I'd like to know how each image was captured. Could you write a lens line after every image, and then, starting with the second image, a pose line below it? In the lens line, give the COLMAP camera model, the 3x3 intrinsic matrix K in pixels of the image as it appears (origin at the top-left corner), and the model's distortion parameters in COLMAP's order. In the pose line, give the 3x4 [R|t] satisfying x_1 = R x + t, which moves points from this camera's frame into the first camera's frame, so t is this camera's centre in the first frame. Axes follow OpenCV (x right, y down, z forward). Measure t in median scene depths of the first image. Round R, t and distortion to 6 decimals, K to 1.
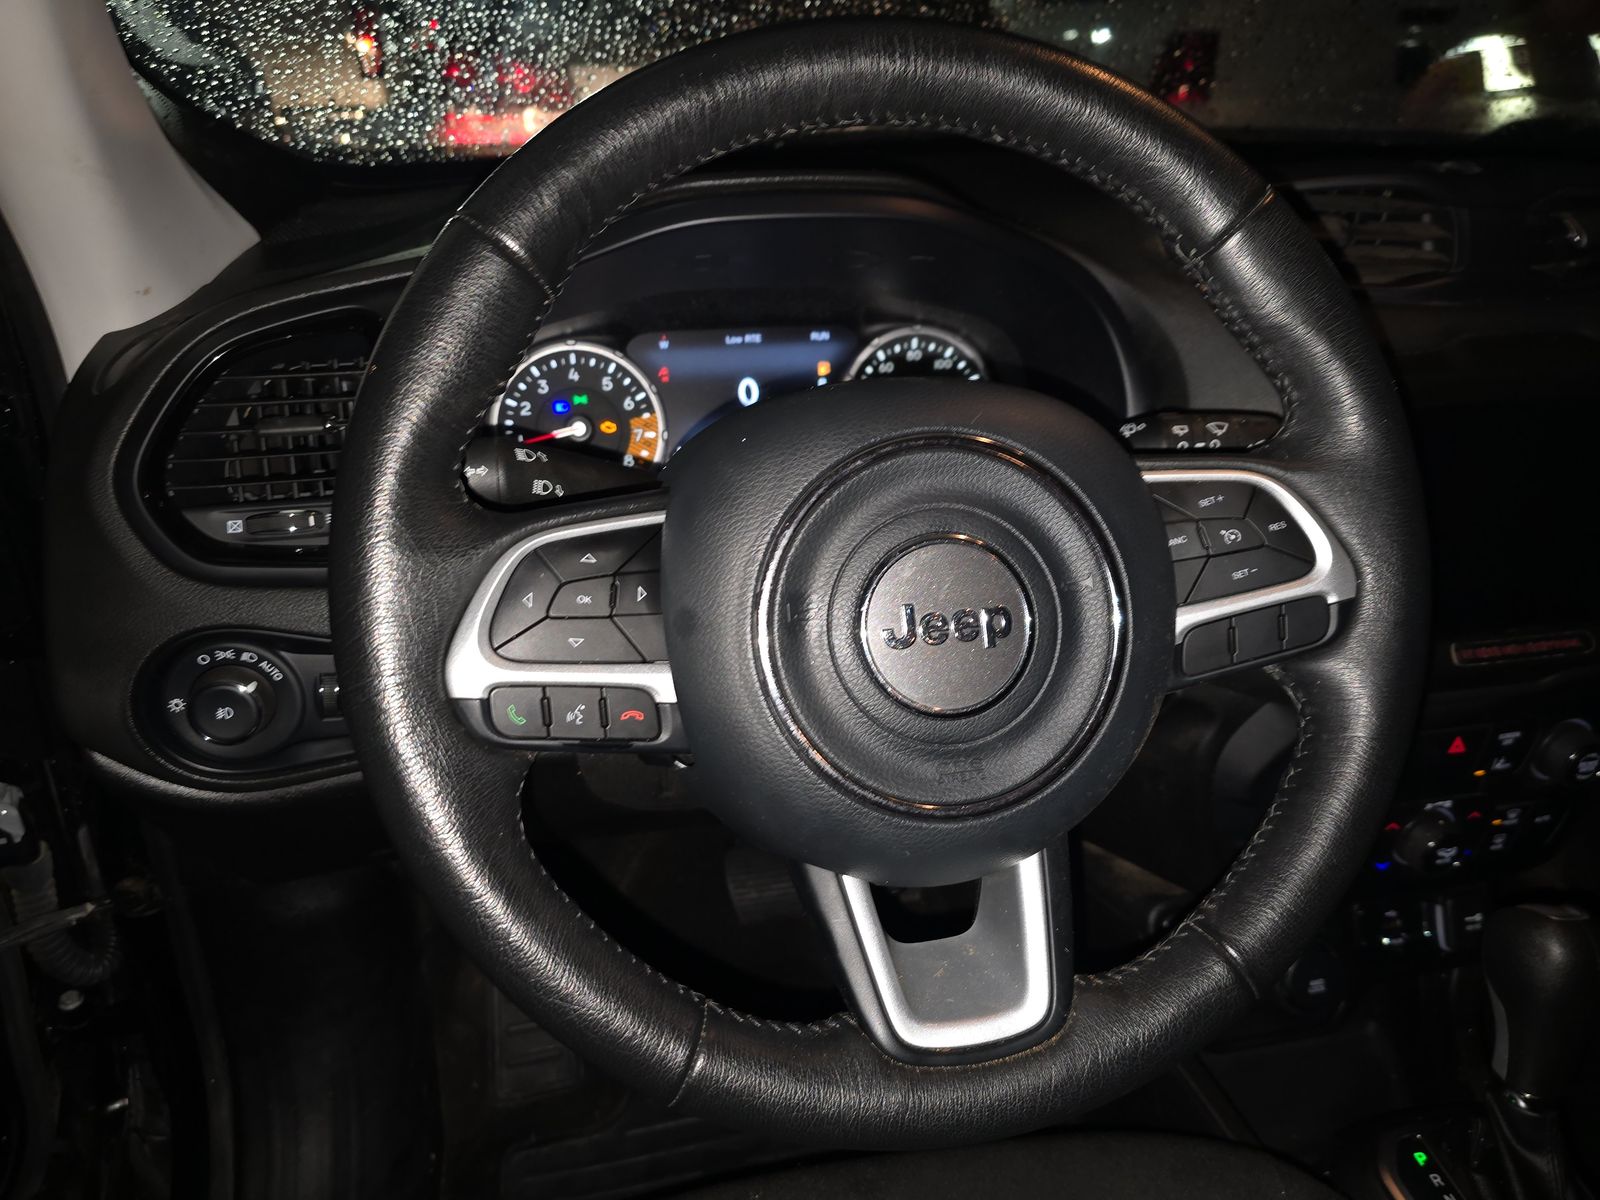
lens RADIAL K [[1065.2, 0, 803.0], [0, 1065.2, 601.2], [0, 0, 1]] dist [0.007111, -0.004693]
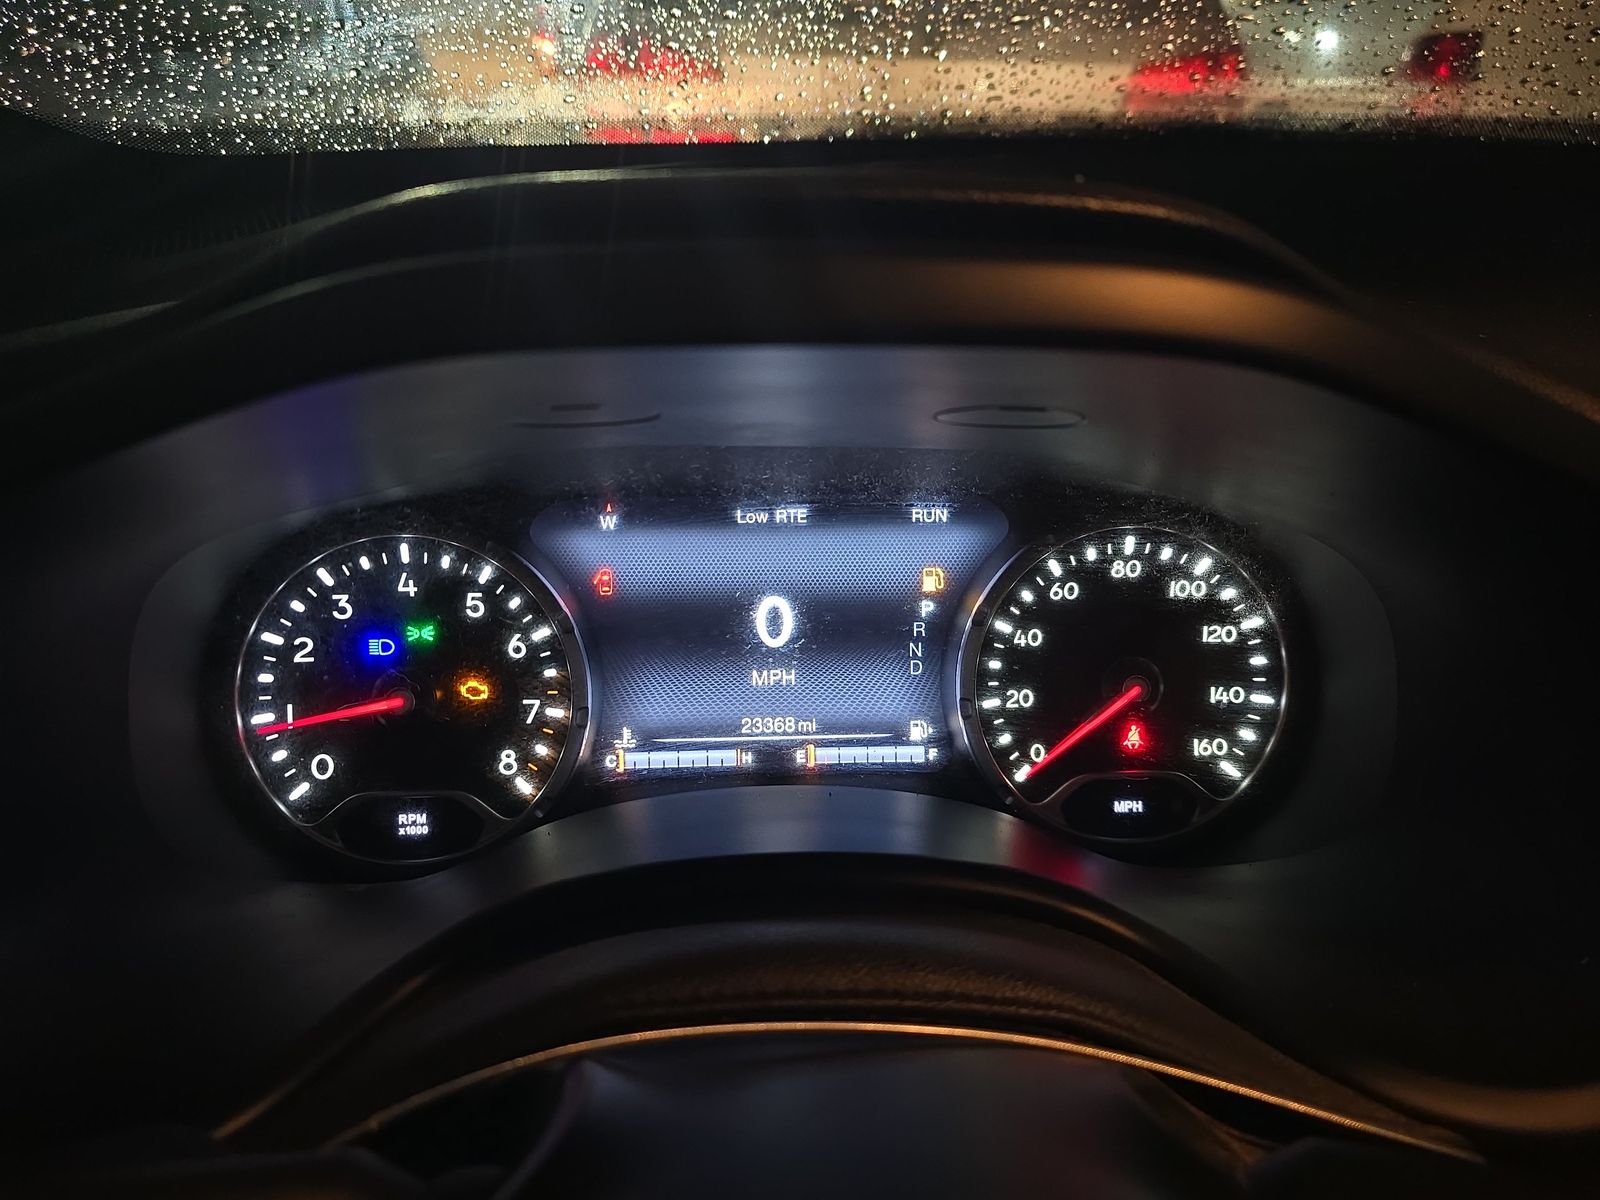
lens RADIAL K [[1065.2, 0, 796.4], [0, 1065.2, 599.6], [0, 0, 1]] dist [0.007111, -0.004693]
pose [[0.986088, 0.077848, -0.146870, 0.030681], [-0.078794, 0.996891, -0.000628, -0.208139], [0.146364, 0.012192, 0.989156, 0.516647]]
